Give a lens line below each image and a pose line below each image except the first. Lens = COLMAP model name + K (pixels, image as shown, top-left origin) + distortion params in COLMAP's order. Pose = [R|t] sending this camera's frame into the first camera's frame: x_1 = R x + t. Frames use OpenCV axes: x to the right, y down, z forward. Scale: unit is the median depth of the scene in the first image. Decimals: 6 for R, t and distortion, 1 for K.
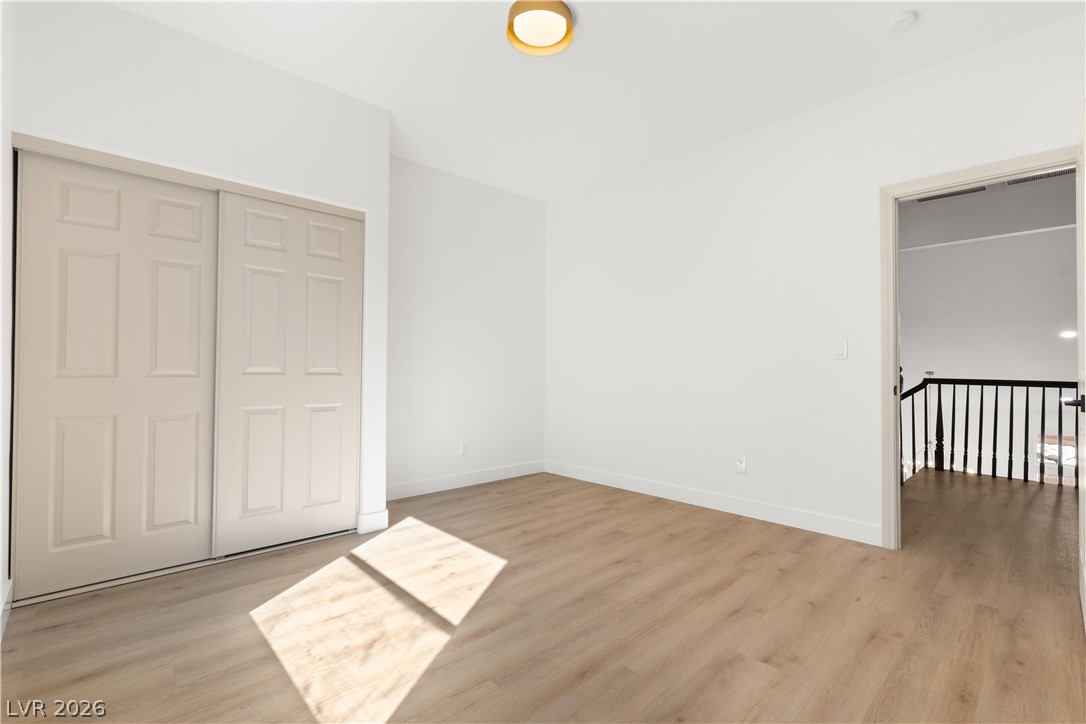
lens RADIAL K [[488.6, 0, 548.8], [0, 488.6, 362.7], [0, 0, 1]] dist [-0.002448, -0.001194]
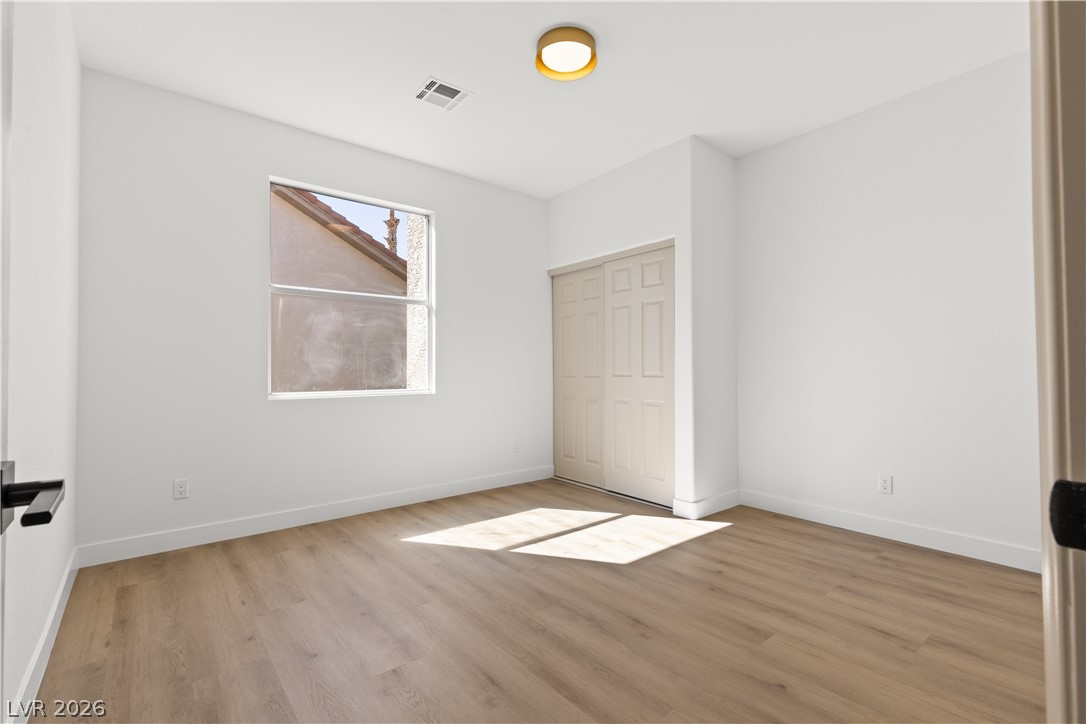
lens RADIAL K [[488.6, 0, 548.8], [0, 488.6, 362.7], [0, 0, 1]] dist [-0.002448, -0.001194]
pose [[-0.074442, -0.019495, -0.997035, 0.814587], [0.012599, 0.999711, -0.020488, 0.009692], [0.997146, -0.014087, -0.074175, 0.803782]]
